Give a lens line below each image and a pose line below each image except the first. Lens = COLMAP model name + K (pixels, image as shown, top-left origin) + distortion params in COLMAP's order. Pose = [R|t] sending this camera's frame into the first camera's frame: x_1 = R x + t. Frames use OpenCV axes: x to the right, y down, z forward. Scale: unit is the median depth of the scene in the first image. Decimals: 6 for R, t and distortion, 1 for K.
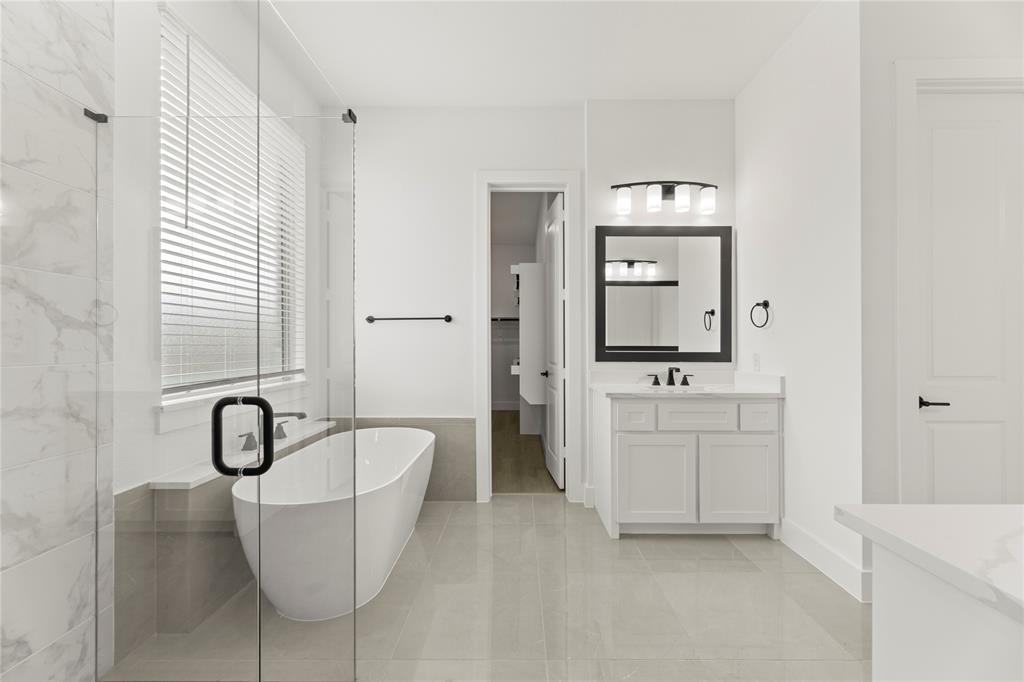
lens RADIAL K [[411.5, 0, 507.4], [0, 411.5, 340.7], [0, 0, 1]] dist [0.005192, 0.000356]
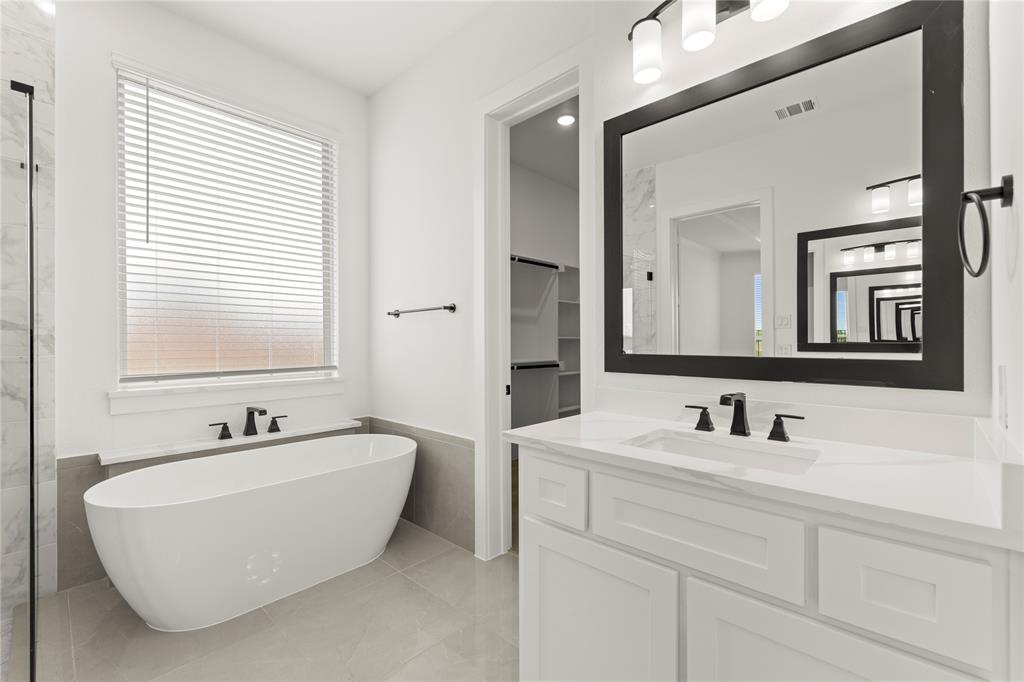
lens RADIAL K [[431.6, 0, 511.1], [0, 431.6, 339.3], [0, 0, 1]] dist [0.004725, -0.000583]
pose [[0.737049, -0.005063, -0.675821, 0.626962], [0.008302, 0.999964, 0.001562, 0.007495], [0.675789, -0.006762, 0.737064, 0.607764]]
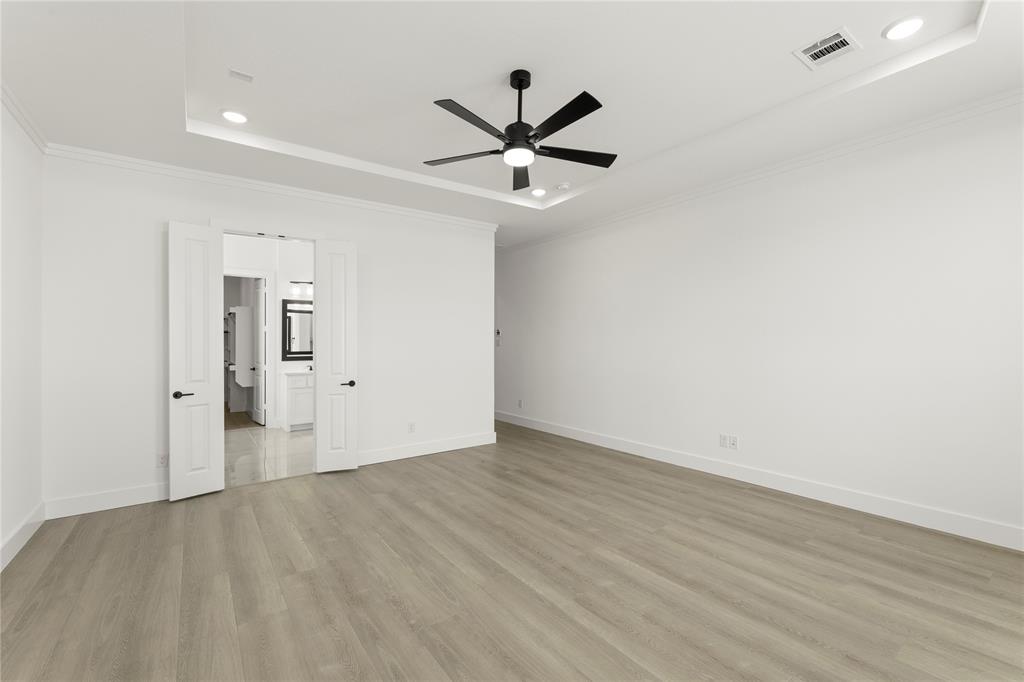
lens RADIAL K [[431.6, 0, 518.0], [0, 431.6, 339.4], [0, 0, 1]] dist [0.004725, -0.000583]
pose [[0.784678, 0.005666, 0.619878, -0.275118], [-0.001666, 0.999974, -0.007031, -0.060381], [-0.619901, 0.004485, 0.784667, -1.930581]]
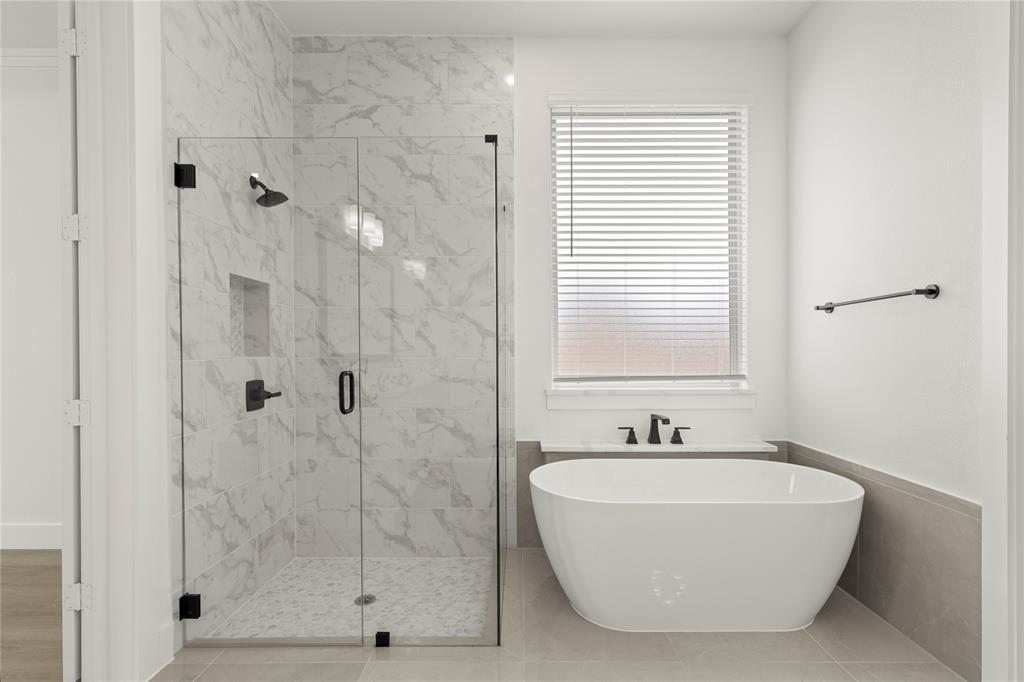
lens RADIAL K [[471.0, 0, 525.6], [0, 471.0, 354.5], [0, 0, 1]] dist [0.002632, -0.000508]
pose [[0.019593, 0.006478, -0.999787, 0.538631], [0.010678, 0.999921, 0.006689, 0.018847], [0.999751, -0.010807, 0.019523, 0.633932]]
